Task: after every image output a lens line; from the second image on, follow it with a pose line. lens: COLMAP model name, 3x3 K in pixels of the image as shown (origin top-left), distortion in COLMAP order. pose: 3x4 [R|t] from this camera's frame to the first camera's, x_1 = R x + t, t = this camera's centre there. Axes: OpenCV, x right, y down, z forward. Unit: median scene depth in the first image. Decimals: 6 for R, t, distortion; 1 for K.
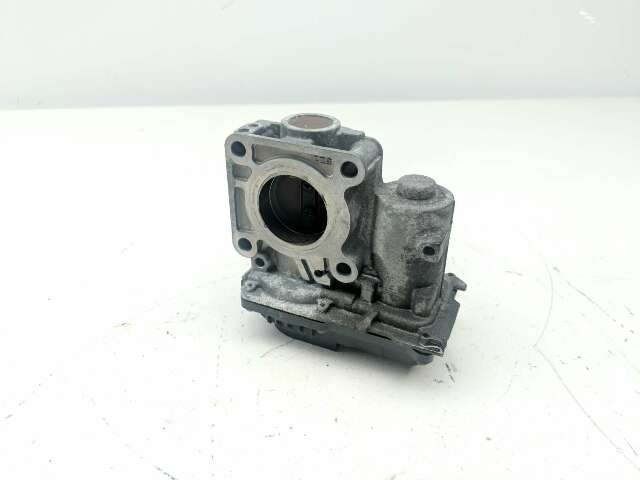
lens RADIAL K [[520.8, 0, 321.8], [0, 520.8, 254.2], [0, 0, 1]] dist [0.000455, -0.000840]
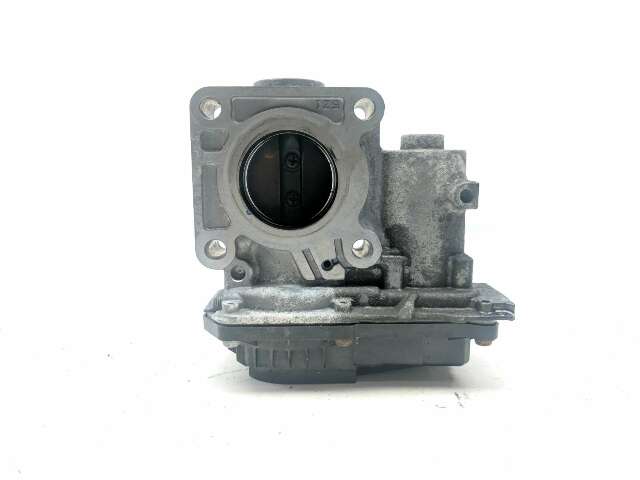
lens RADIAL K [[520.8, 0, 321.8], [0, 520.8, 254.2], [0, 0, 1]] dist [0.000455, -0.000840]
pose [[0.903653, -0.089977, 0.418706, -0.340242], [0.239296, 0.916903, -0.319415, 0.270876], [-0.355173, 0.388835, 0.850094, 0.362923]]
